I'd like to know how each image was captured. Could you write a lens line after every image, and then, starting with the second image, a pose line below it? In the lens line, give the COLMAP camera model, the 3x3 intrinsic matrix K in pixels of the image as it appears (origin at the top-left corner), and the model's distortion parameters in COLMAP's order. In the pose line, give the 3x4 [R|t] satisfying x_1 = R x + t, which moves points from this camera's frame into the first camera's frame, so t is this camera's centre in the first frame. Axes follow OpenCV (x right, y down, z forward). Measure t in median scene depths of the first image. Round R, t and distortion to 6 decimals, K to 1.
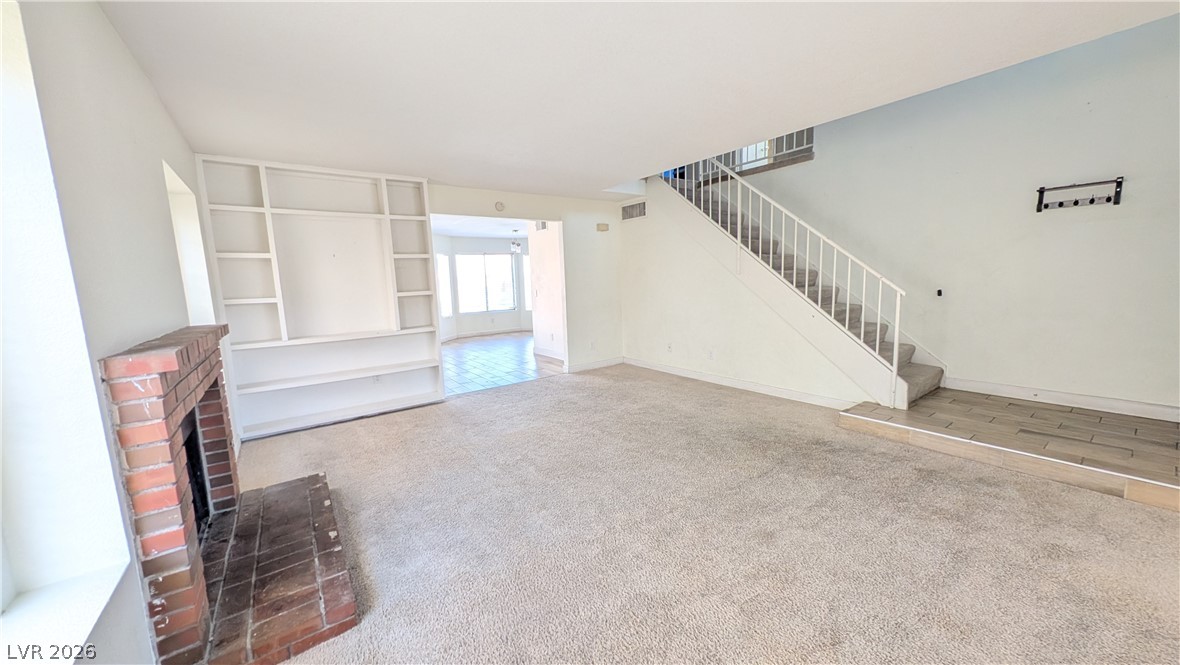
lens RADIAL K [[423.9, 0, 593.1], [0, 423.9, 331.2], [0, 0, 1]] dist [0.006092, -0.000526]
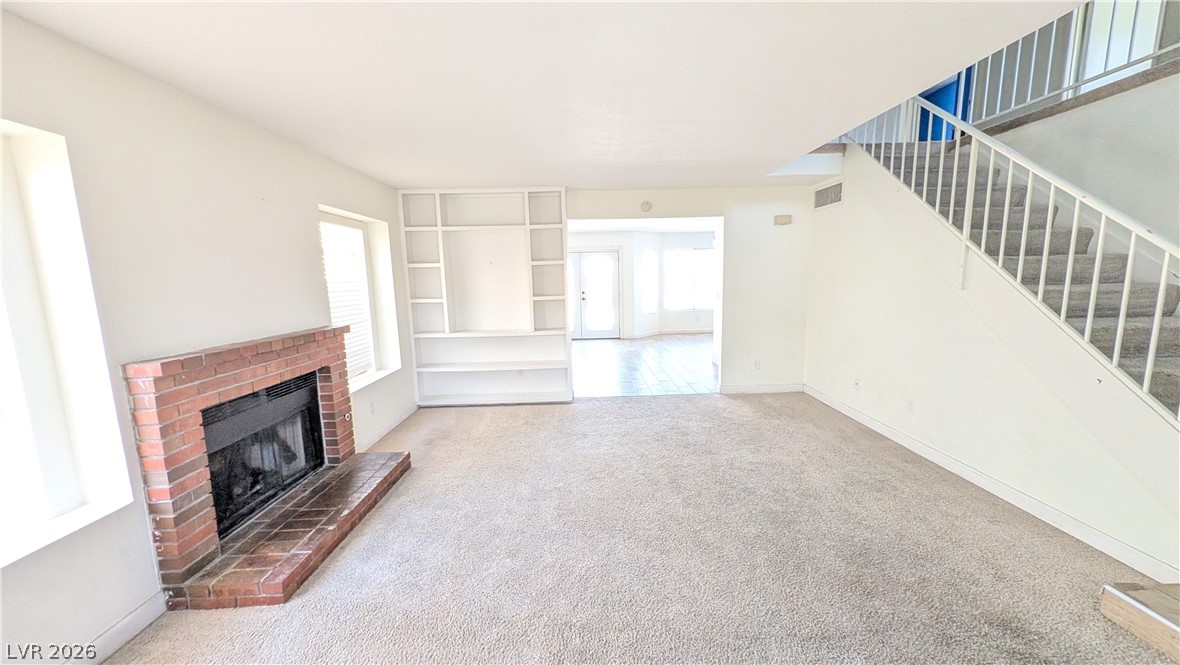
lens RADIAL K [[423.9, 0, 593.1], [0, 423.9, 331.2], [0, 0, 1]] dist [0.006092, -0.000526]
pose [[0.818337, 0.092595, -0.567231, 0.303960], [-0.077227, 0.995702, 0.051125, -0.075356], [0.569526, 0.001968, 0.821971, 0.212480]]
